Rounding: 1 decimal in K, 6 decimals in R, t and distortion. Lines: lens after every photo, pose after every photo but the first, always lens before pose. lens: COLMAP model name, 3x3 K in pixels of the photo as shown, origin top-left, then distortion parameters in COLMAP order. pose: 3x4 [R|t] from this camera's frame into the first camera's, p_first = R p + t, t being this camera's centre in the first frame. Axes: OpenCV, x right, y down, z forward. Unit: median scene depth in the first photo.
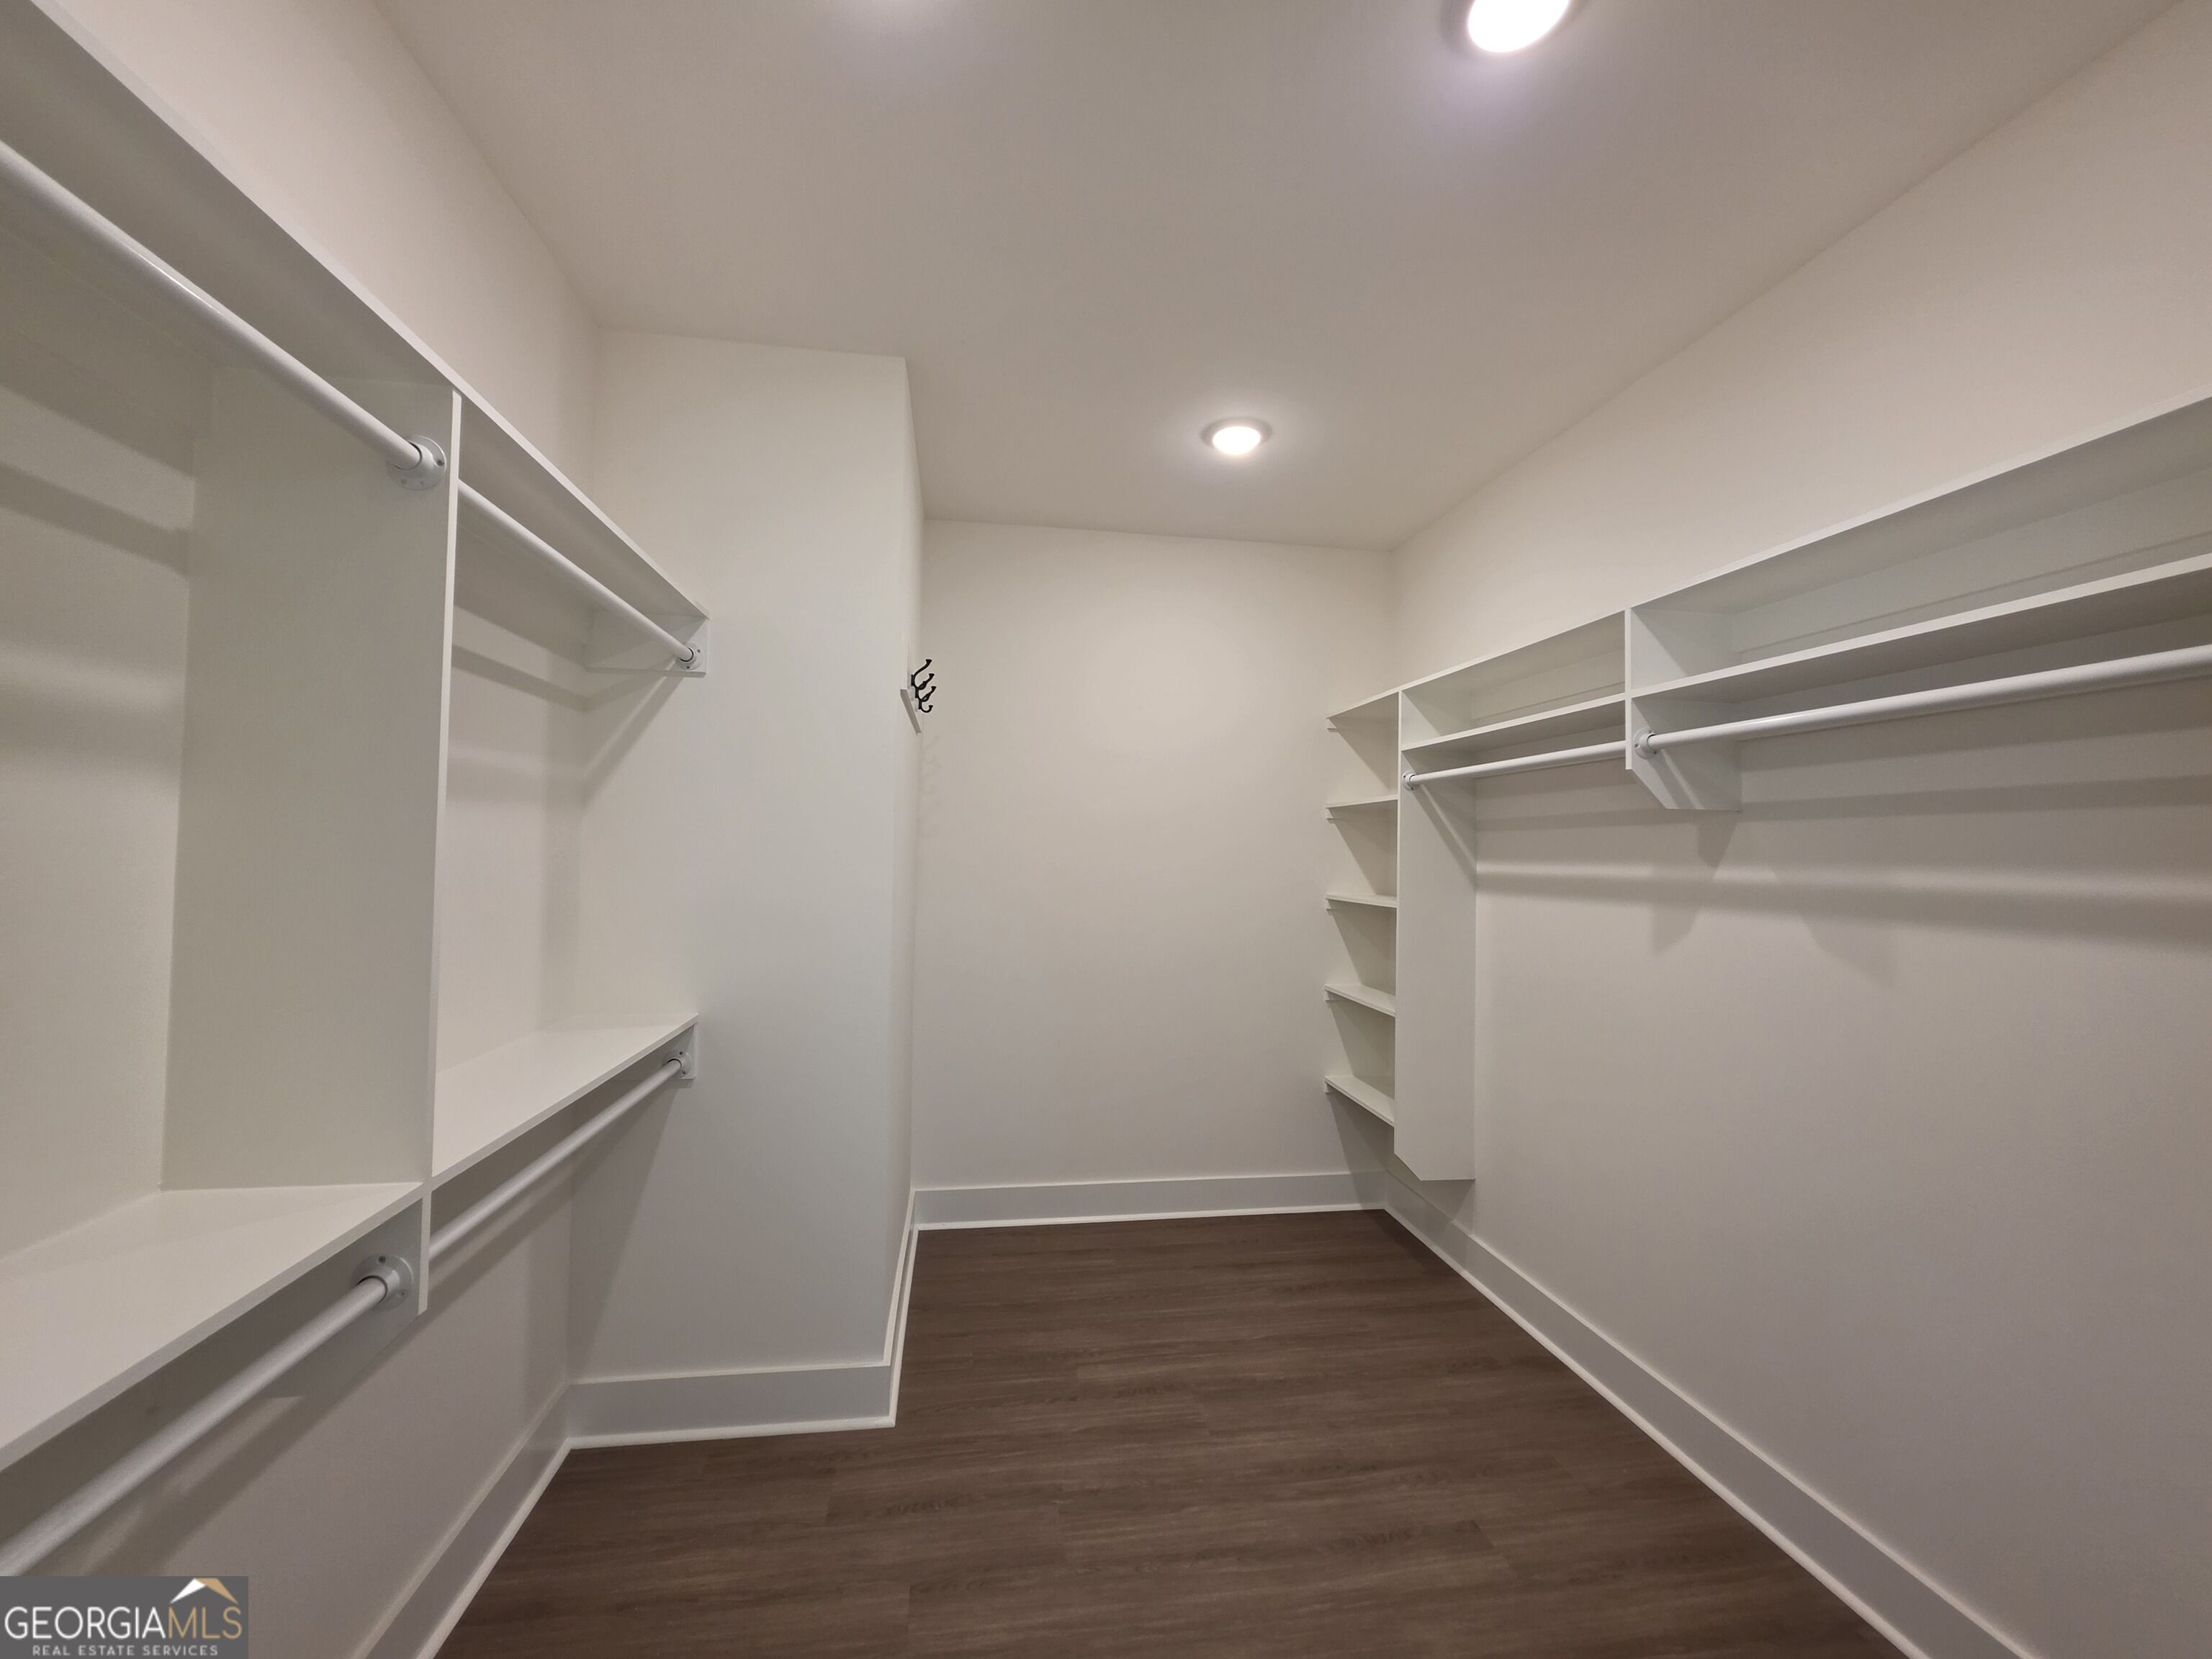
lens RADIAL K [[893.6, 0, 1099.8], [0, 893.6, 822.6], [0, 0, 1]] dist [-0.000445, 0.000196]
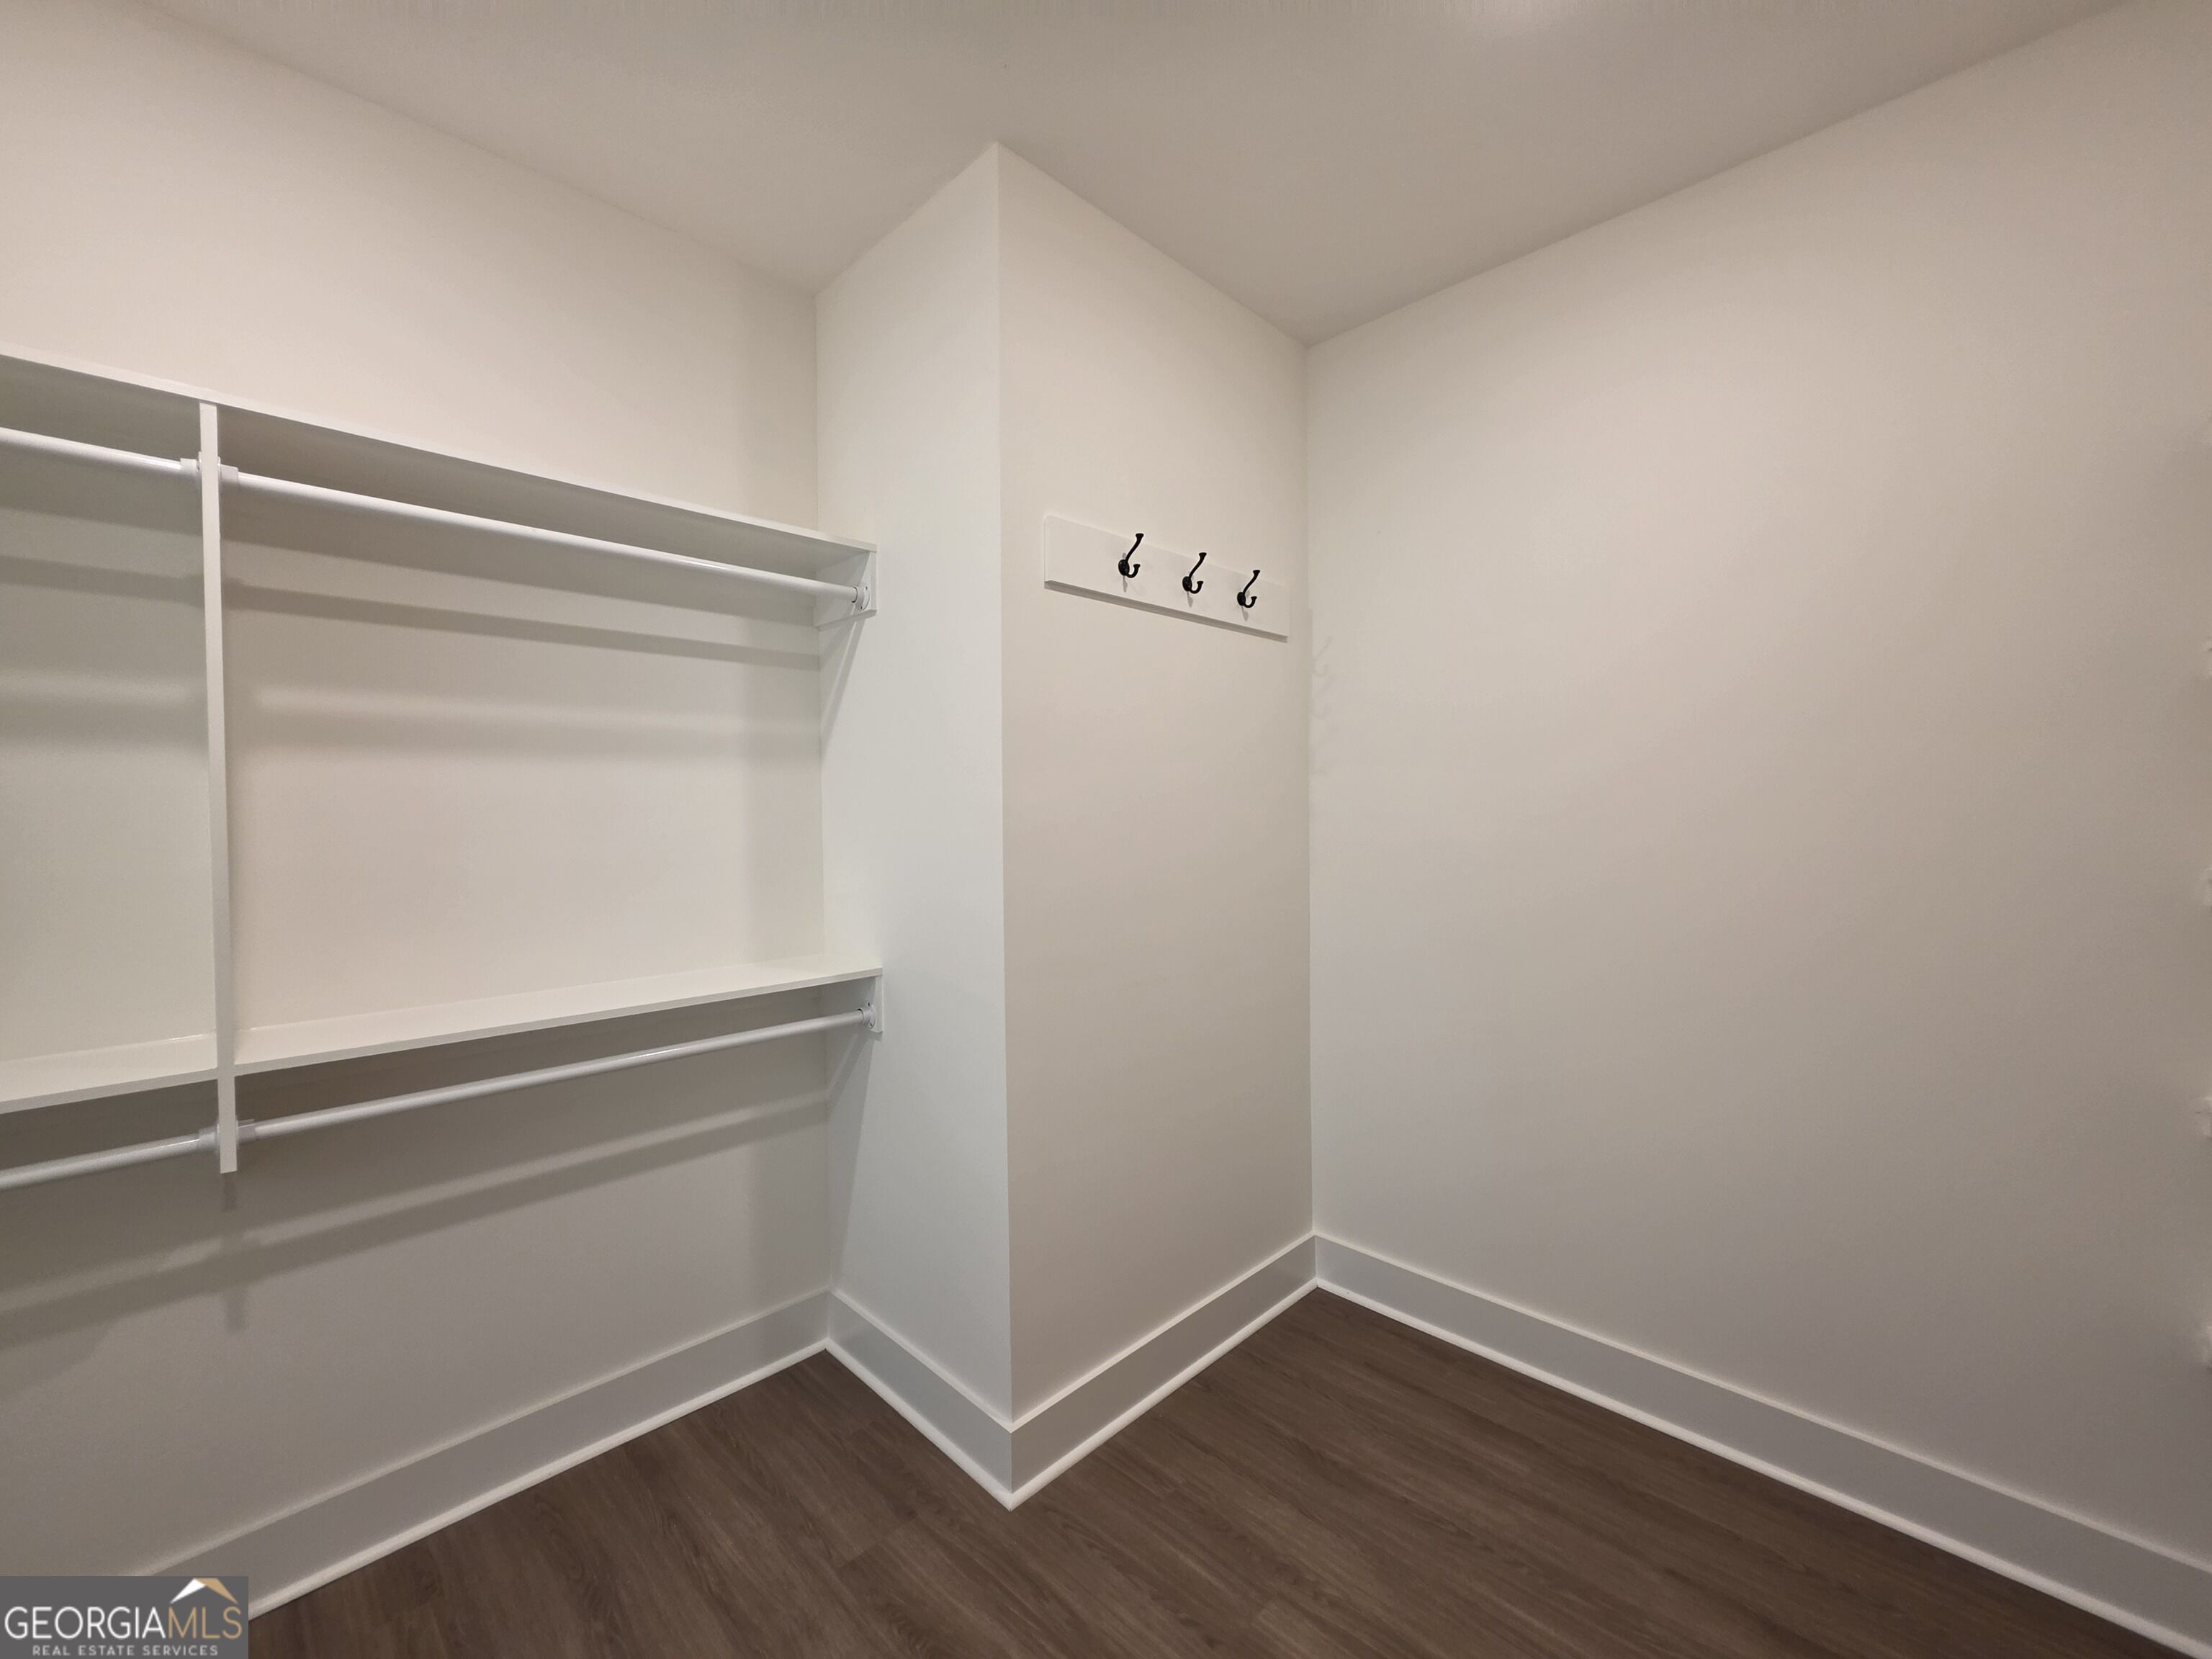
lens RADIAL K [[893.6, 0, 1099.8], [0, 893.6, 822.6], [0, 0, 1]] dist [-0.000445, 0.000196]
pose [[0.591149, -0.006872, -0.806533, 0.469023], [0.044877, 0.998695, 0.024383, 0.045946], [0.805313, -0.050609, 0.590686, 0.628062]]
